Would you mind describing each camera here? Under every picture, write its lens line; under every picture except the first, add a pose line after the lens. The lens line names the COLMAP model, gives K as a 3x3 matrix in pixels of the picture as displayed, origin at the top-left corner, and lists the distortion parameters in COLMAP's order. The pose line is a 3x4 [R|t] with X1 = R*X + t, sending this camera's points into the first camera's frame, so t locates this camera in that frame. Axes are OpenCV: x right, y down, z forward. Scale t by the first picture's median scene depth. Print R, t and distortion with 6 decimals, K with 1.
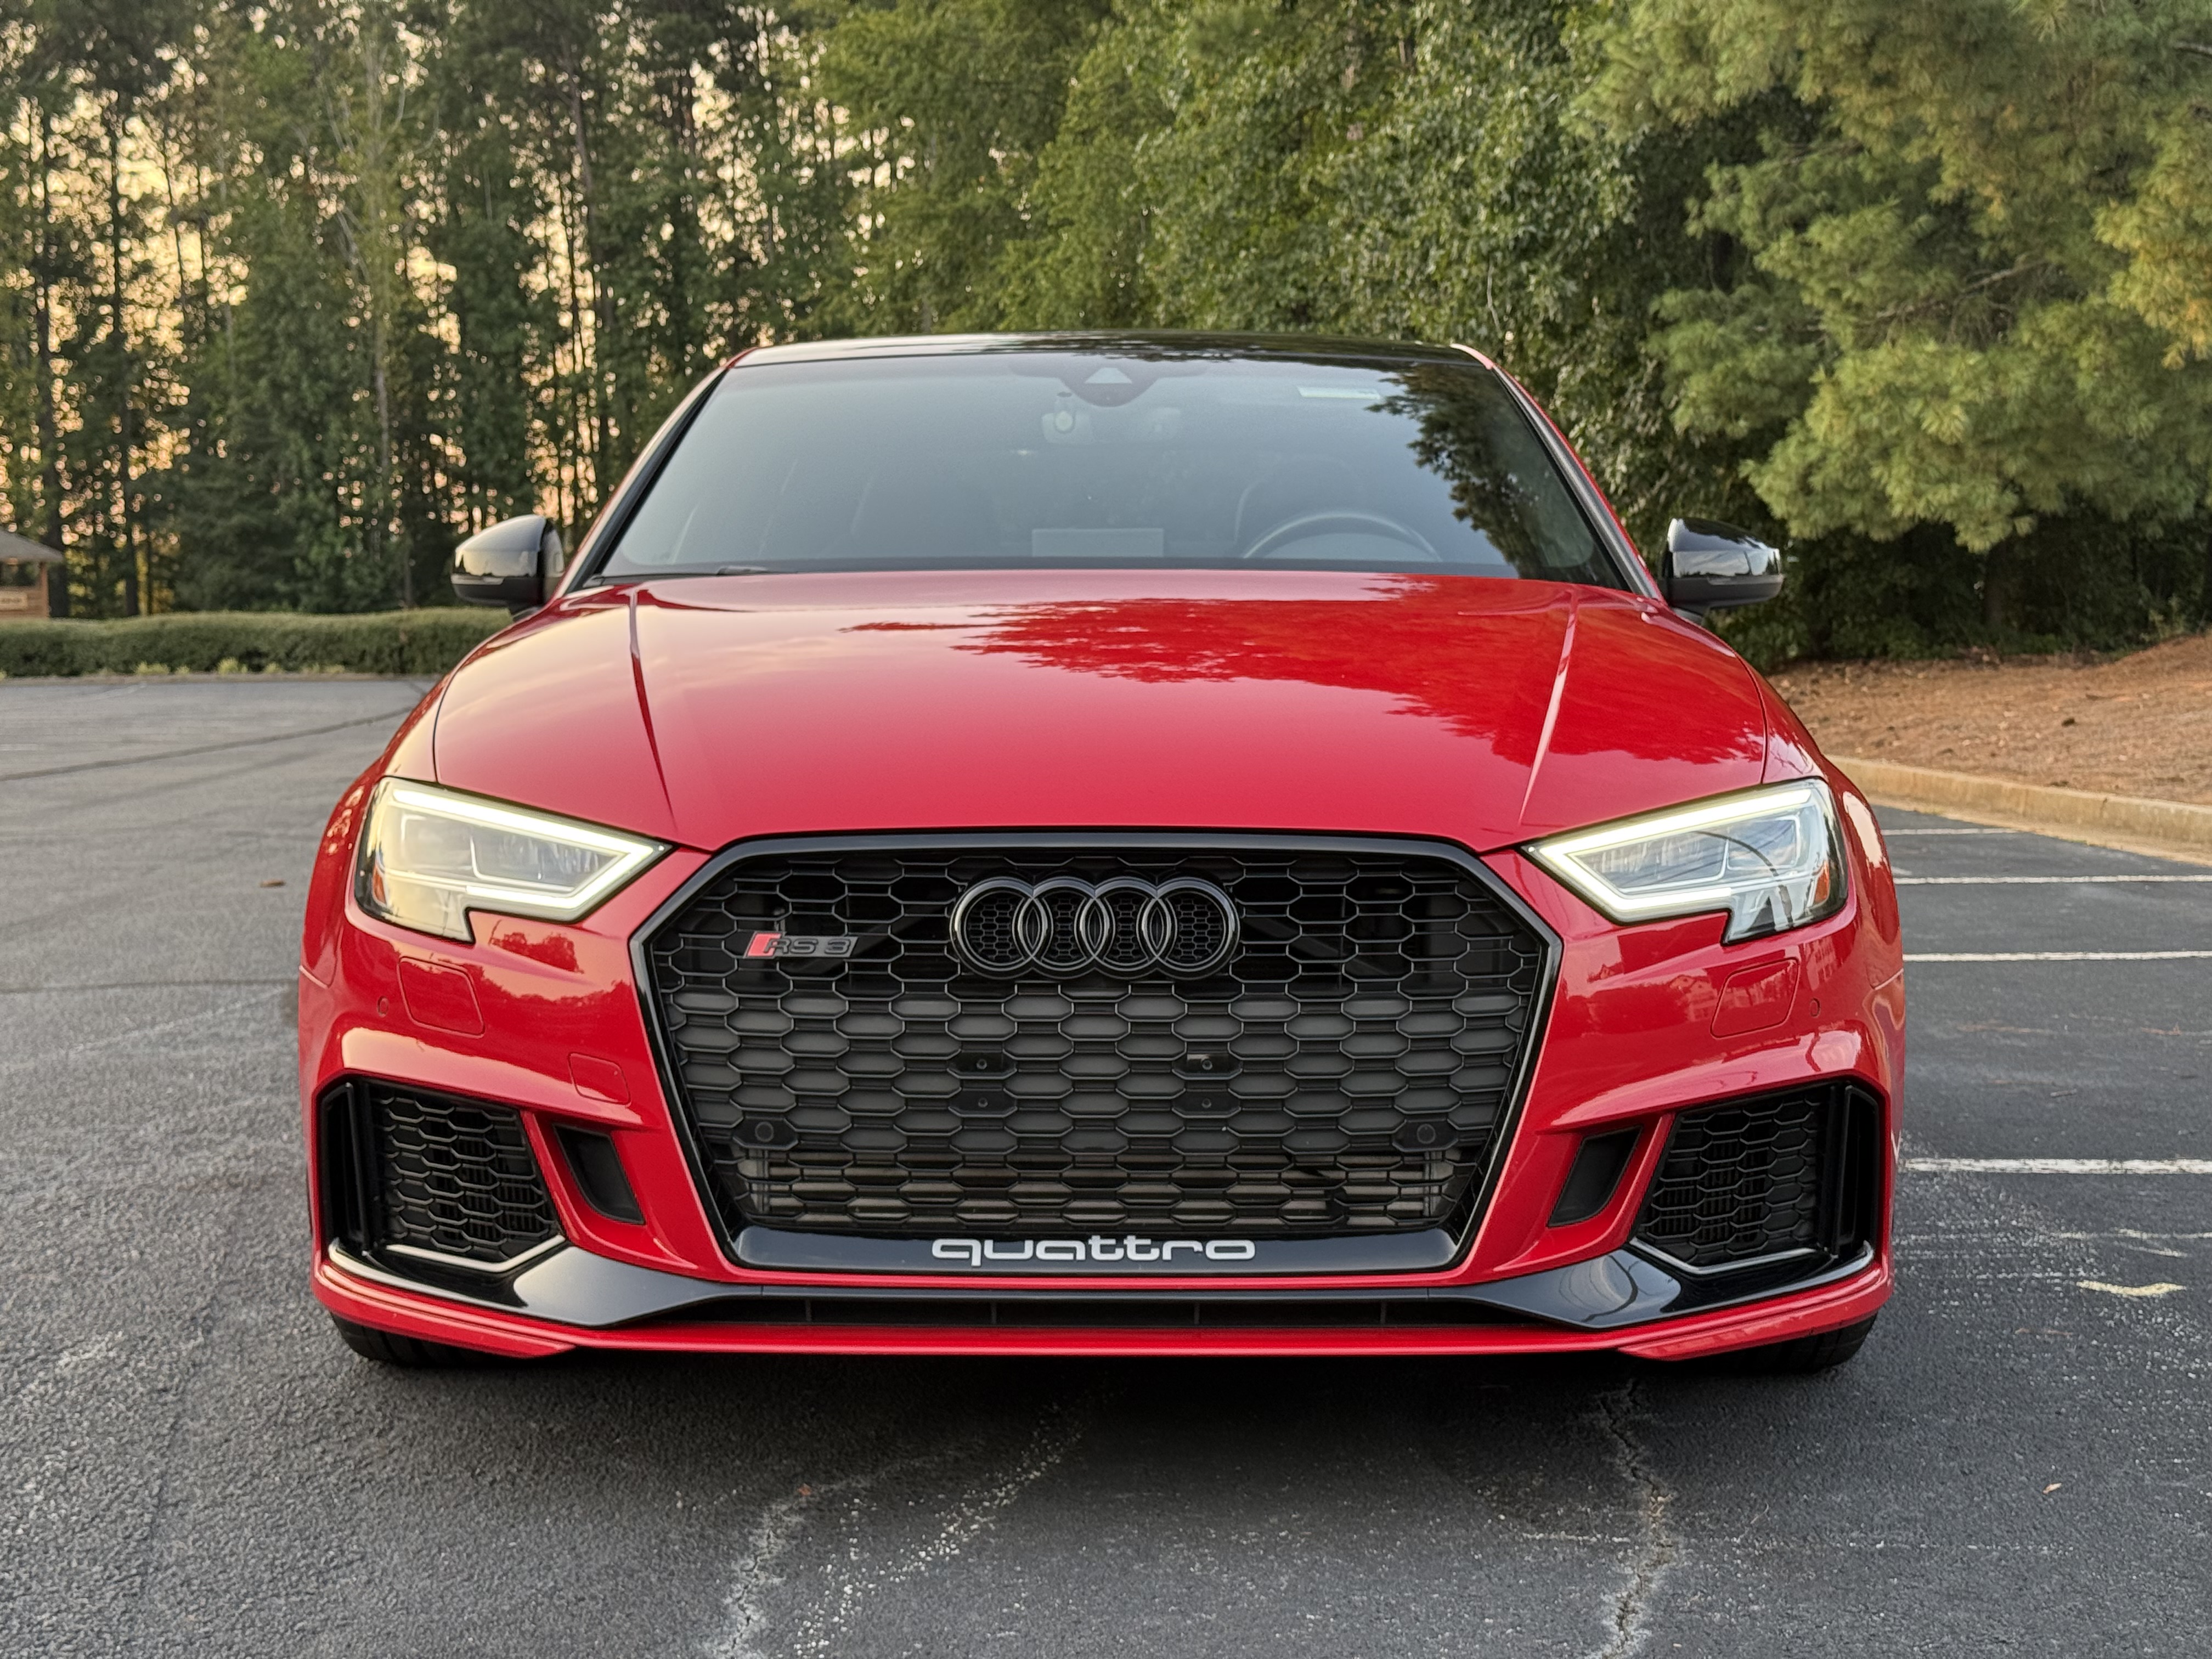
lens RADIAL K [[3151.3, 0, 1106.0], [0, 3151.3, 829.5], [0, 0, 1]] dist [0.148538, 0.155023]
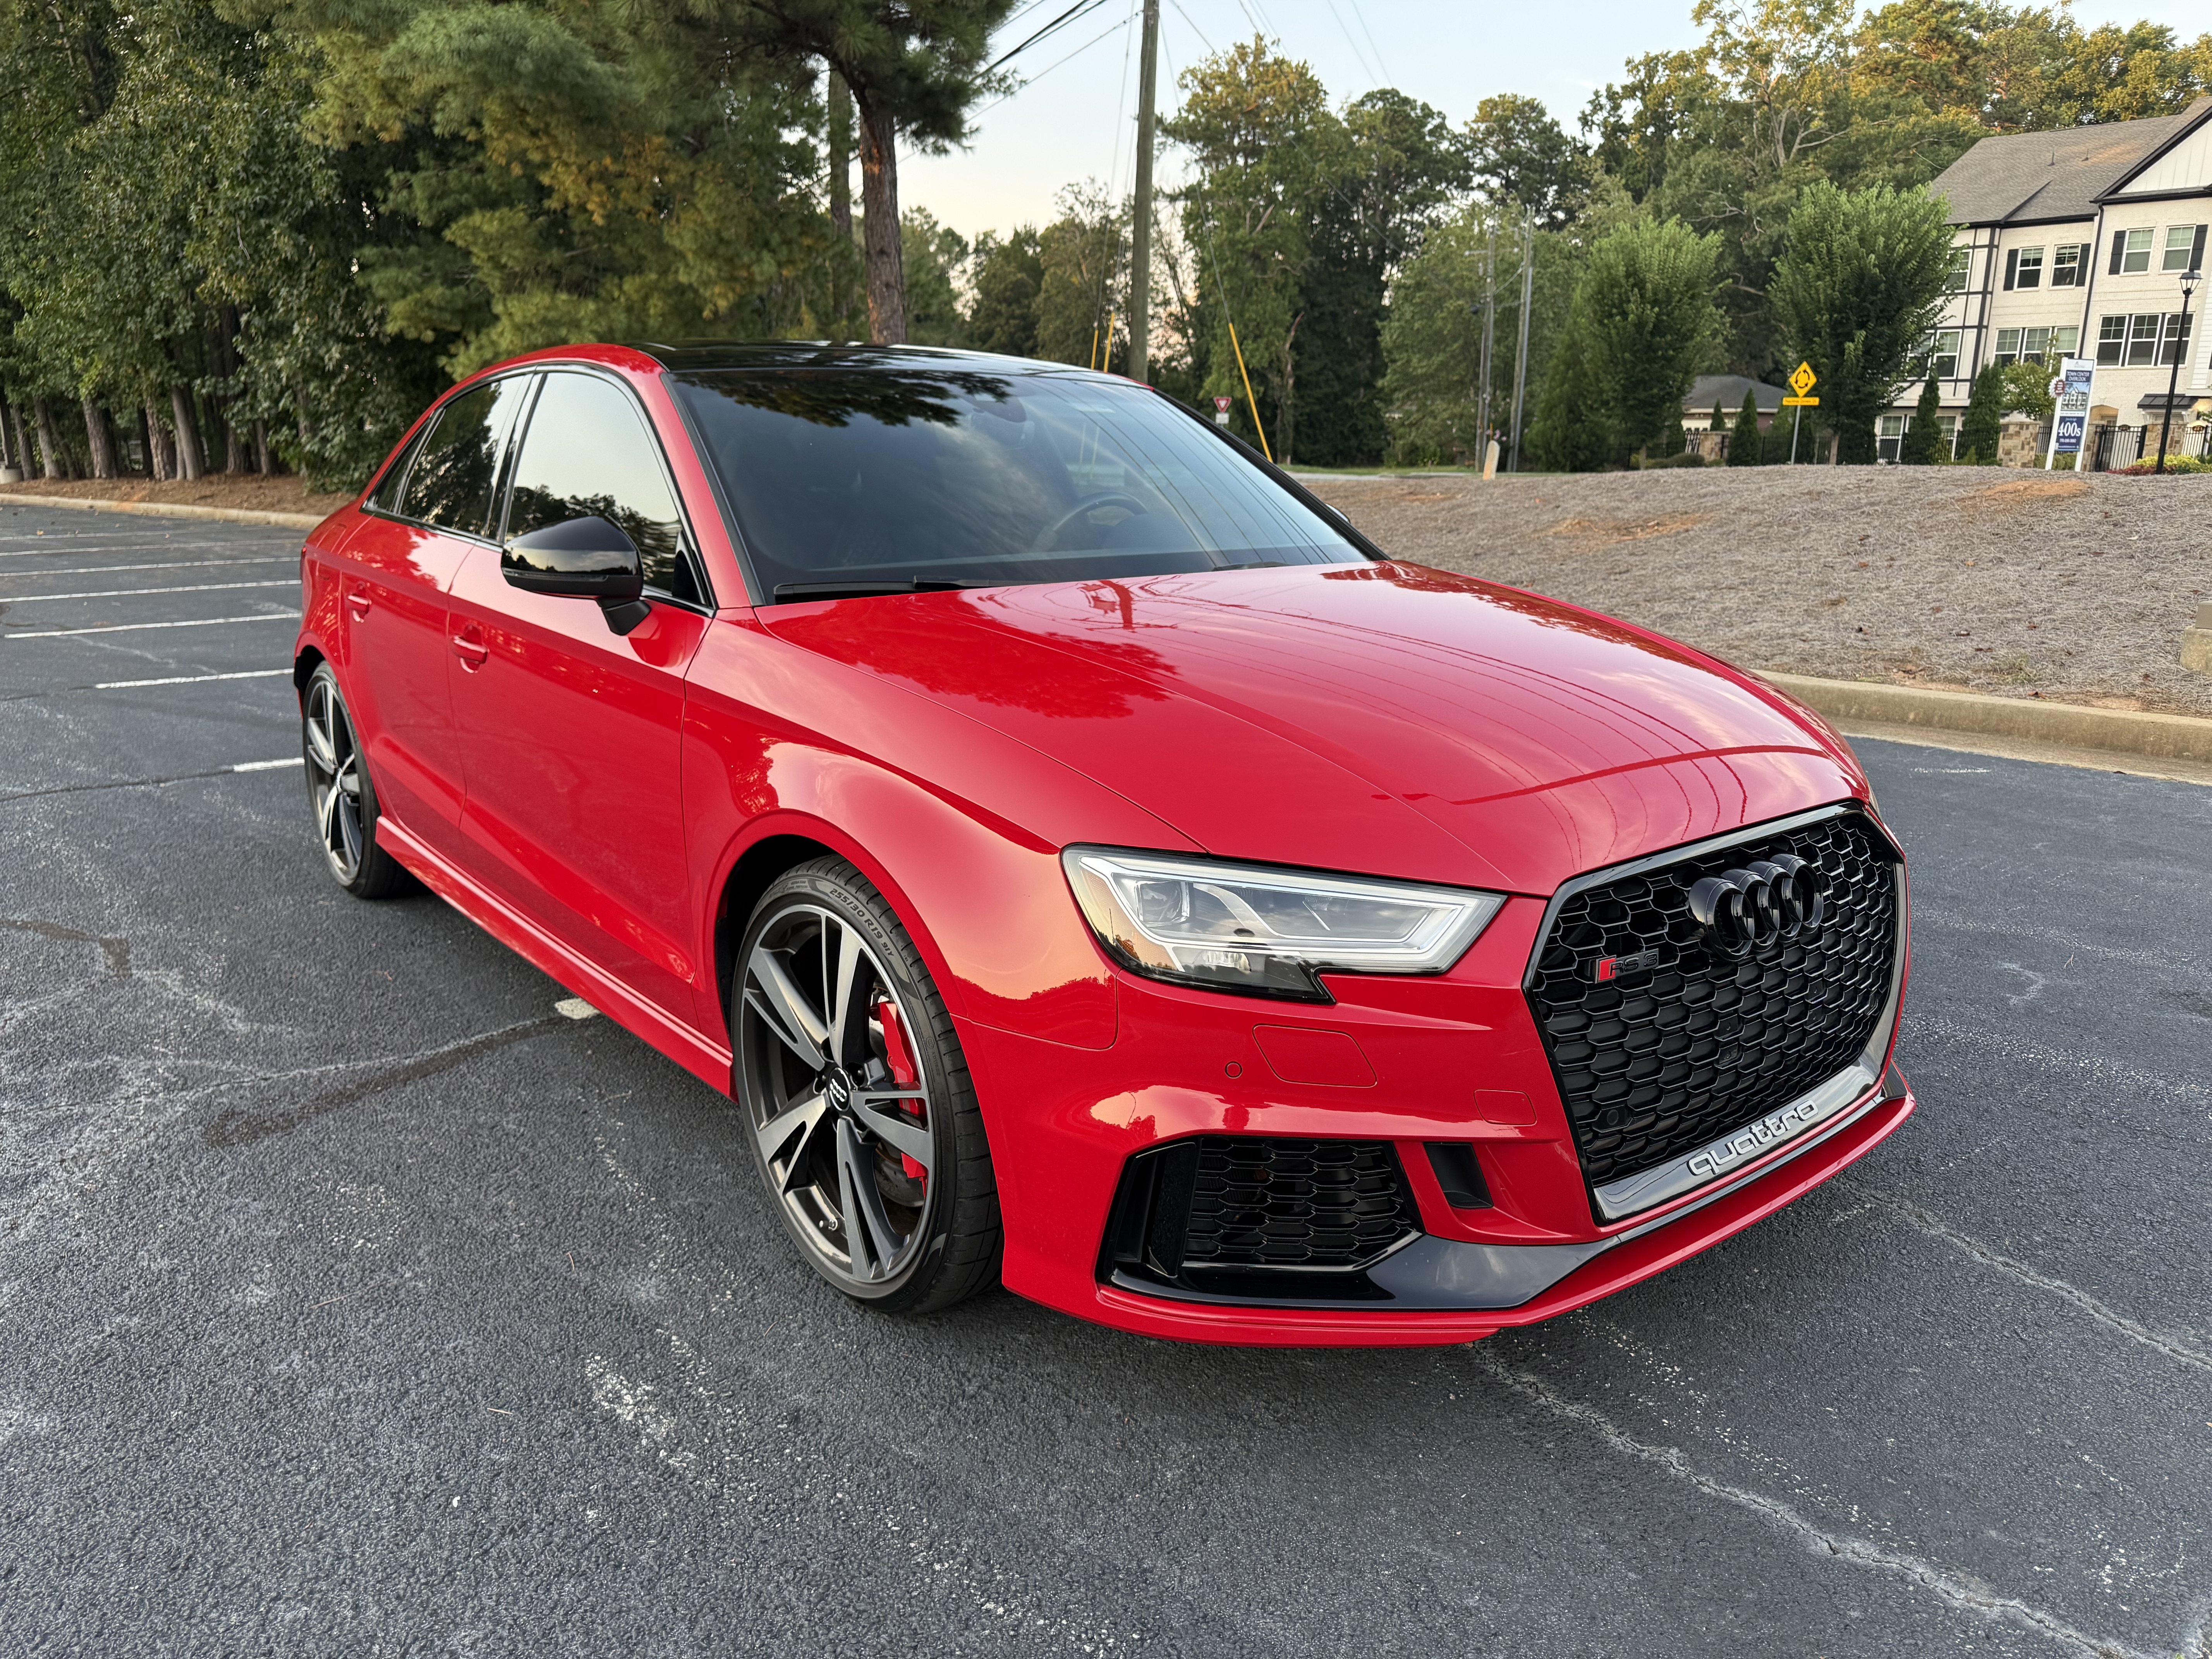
lens RADIAL K [[1610.3, 0, 1106.0], [0, 1610.3, 829.5], [0, 0, 1]] dist [0.004979, 0.004513]
pose [[0.774911, -0.151752, 0.613583, -0.080773], [0.040618, 0.980700, 0.191251, -0.018079], [-0.630763, -0.123280, 0.766120, 0.085610]]
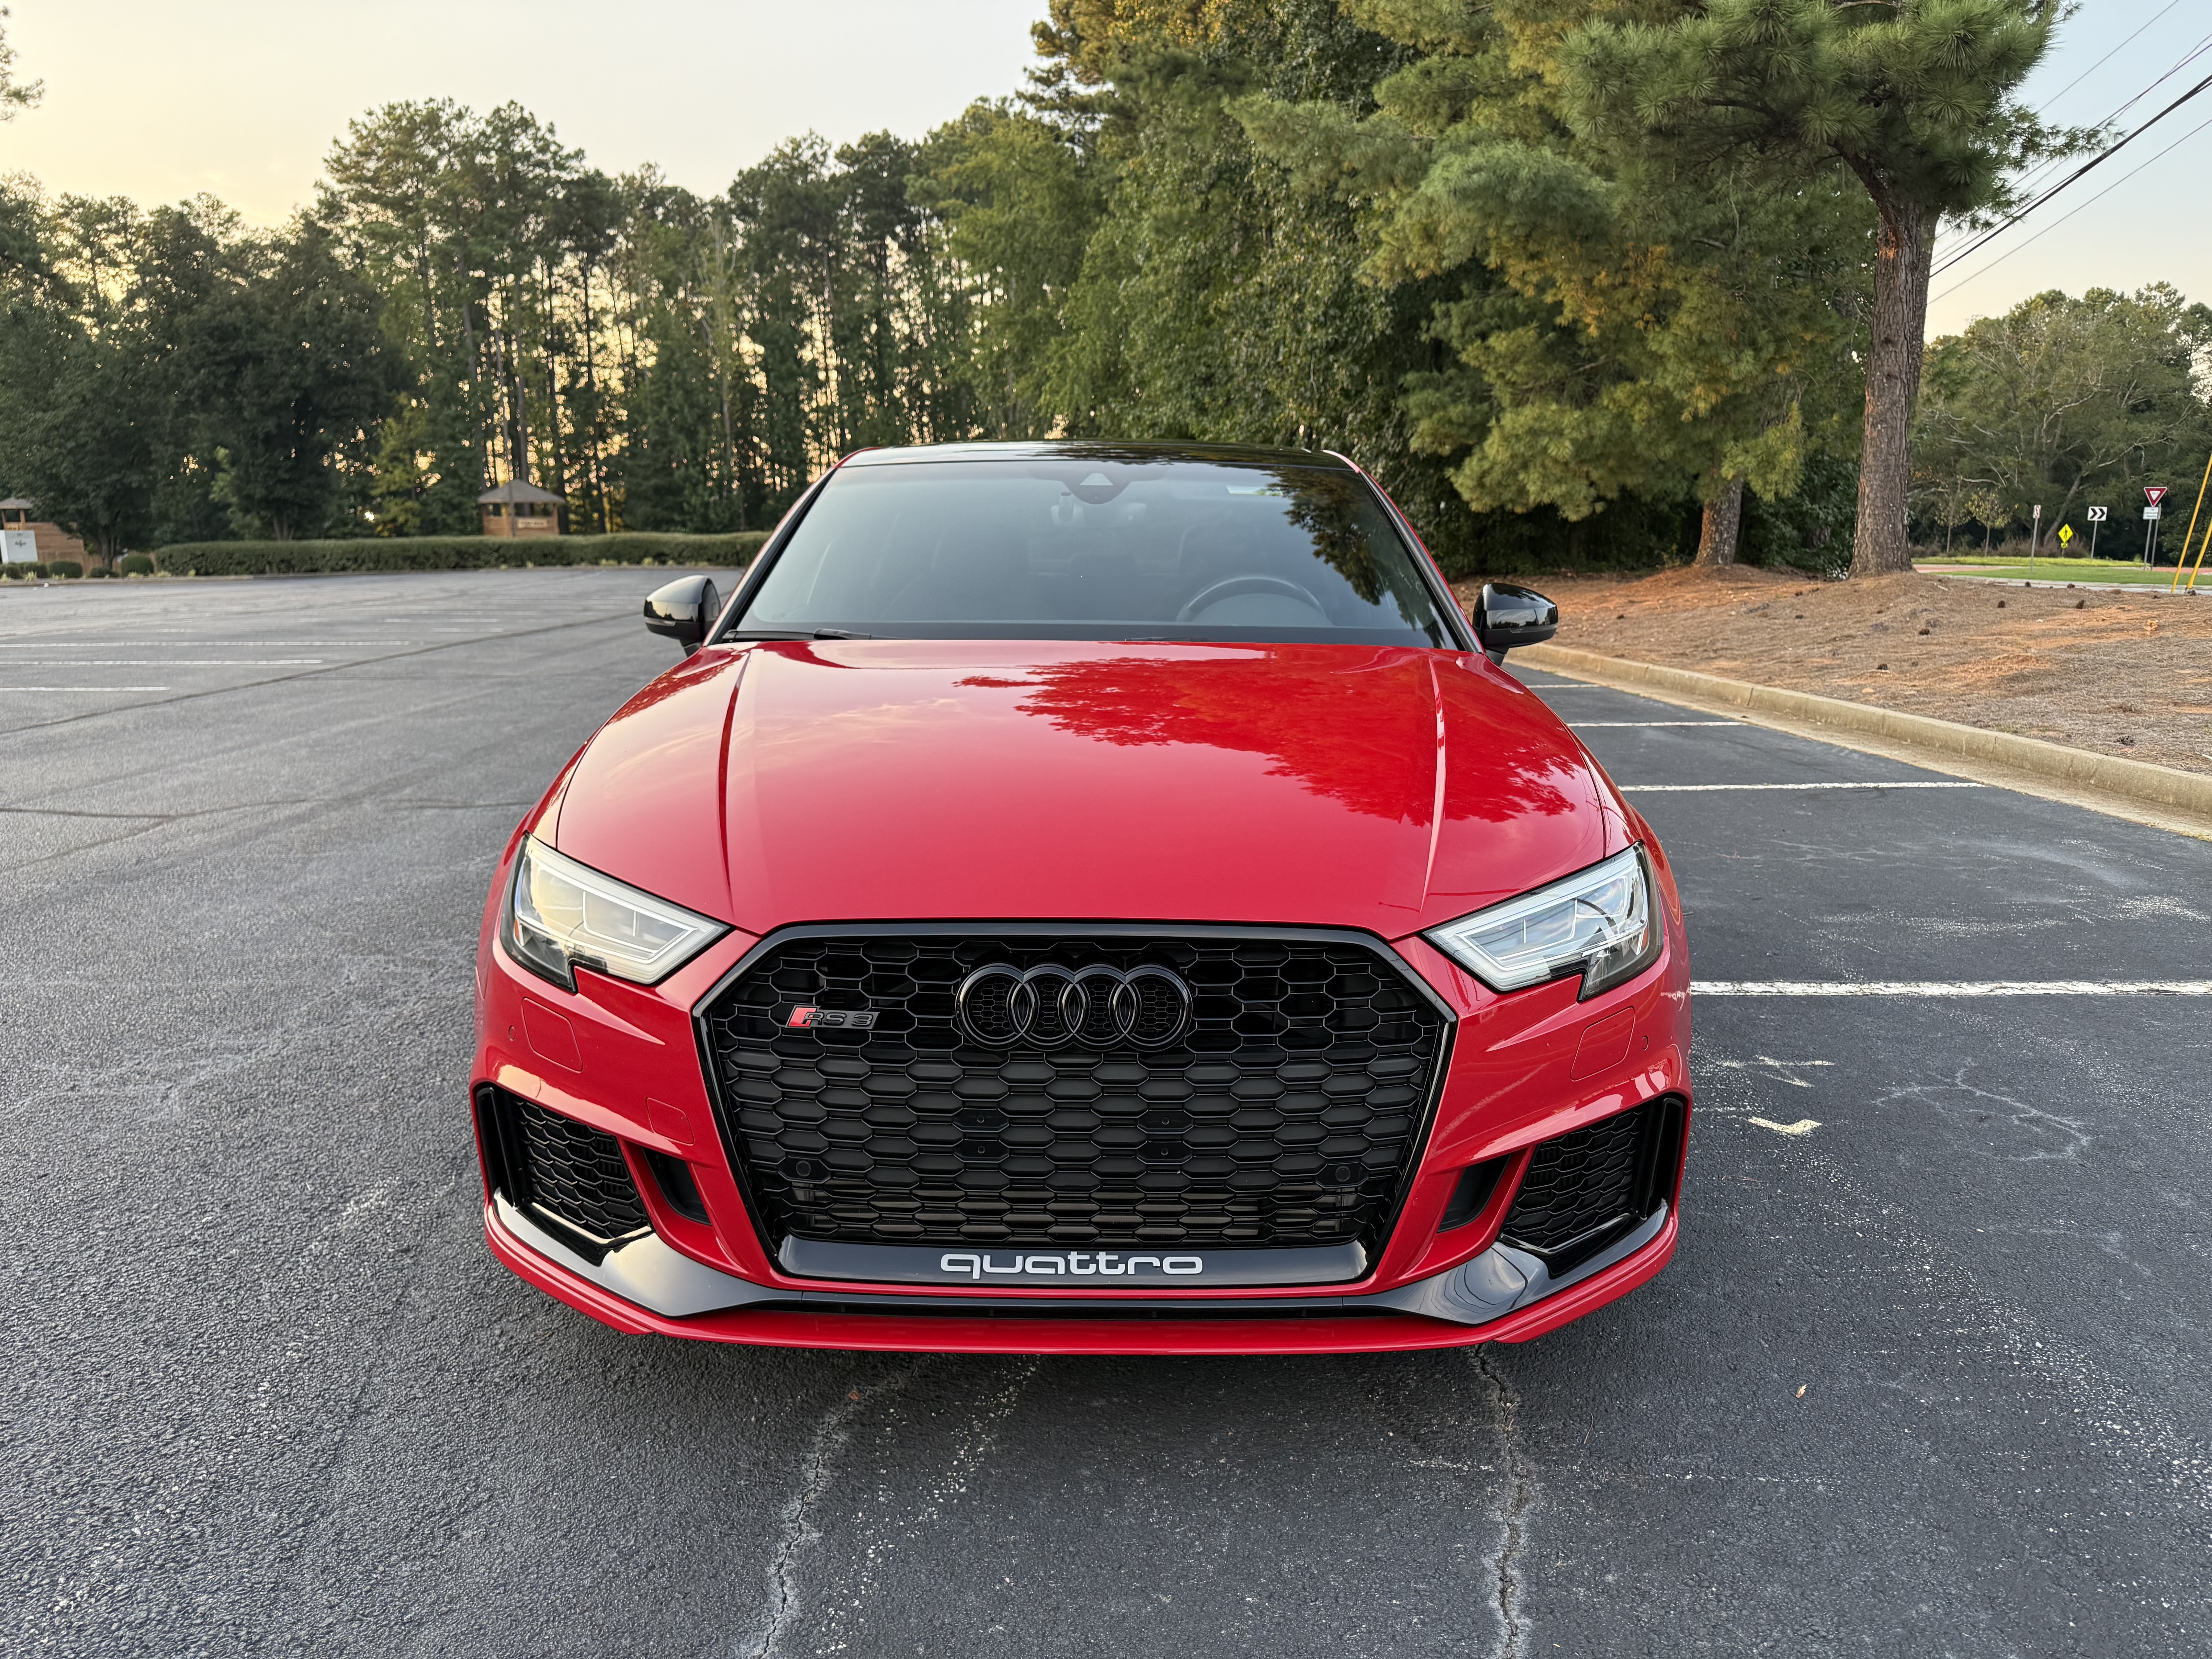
lens RADIAL K [[1579.2, 0, 1106.0], [0, 1579.2, 829.5], [0, 0, 1]] dist [0.122004, -0.142686]
pose [[0.999972, 0.006887, 0.003023, 0.000825], [-0.007194, 0.993065, 0.117347, -0.013978], [-0.002193, -0.117366, 0.993086, 0.051995]]
